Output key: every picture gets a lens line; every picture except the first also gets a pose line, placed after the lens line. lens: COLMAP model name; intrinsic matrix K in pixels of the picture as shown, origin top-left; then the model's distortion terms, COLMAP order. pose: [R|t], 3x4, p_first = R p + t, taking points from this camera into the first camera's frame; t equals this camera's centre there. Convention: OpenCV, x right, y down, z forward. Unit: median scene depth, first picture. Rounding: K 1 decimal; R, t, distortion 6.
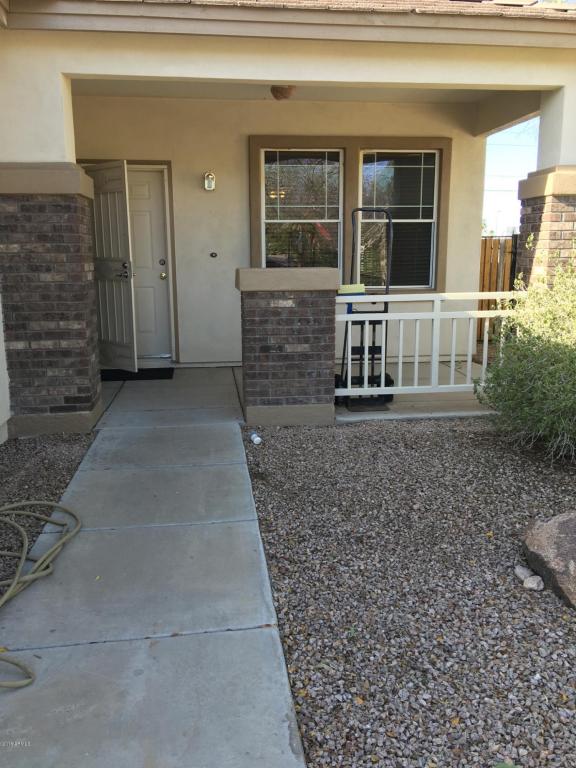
lens RADIAL K [[648.0, 0, 288.2], [0, 648.0, 380.4], [0, 0, 1]] dist [0.106844, -0.159973]
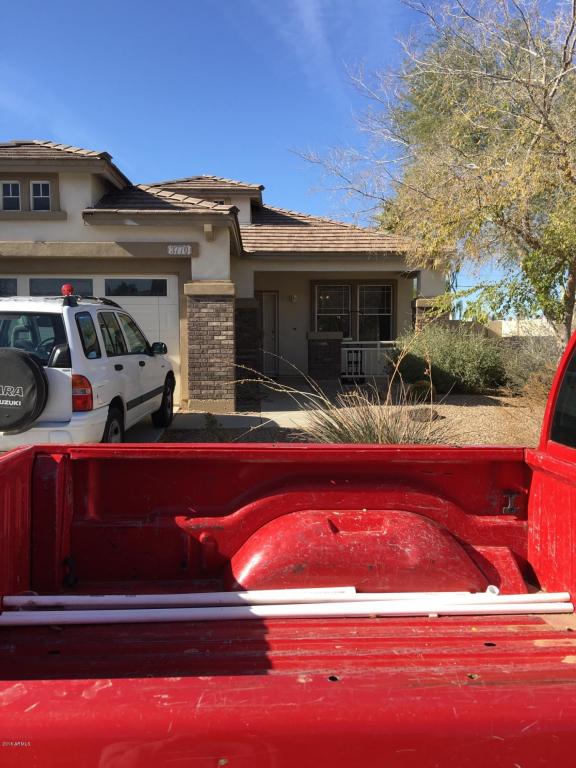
lens RADIAL K [[648.0, 0, 288.5], [0, 648.0, 385.2], [0, 0, 1]] dist [0.106844, -0.159973]
pose [[0.996894, 0.010155, -0.078101, 0.064093], [-0.019090, 0.993237, -0.114527, 0.380619], [0.076410, 0.115662, 0.990345, -1.769125]]
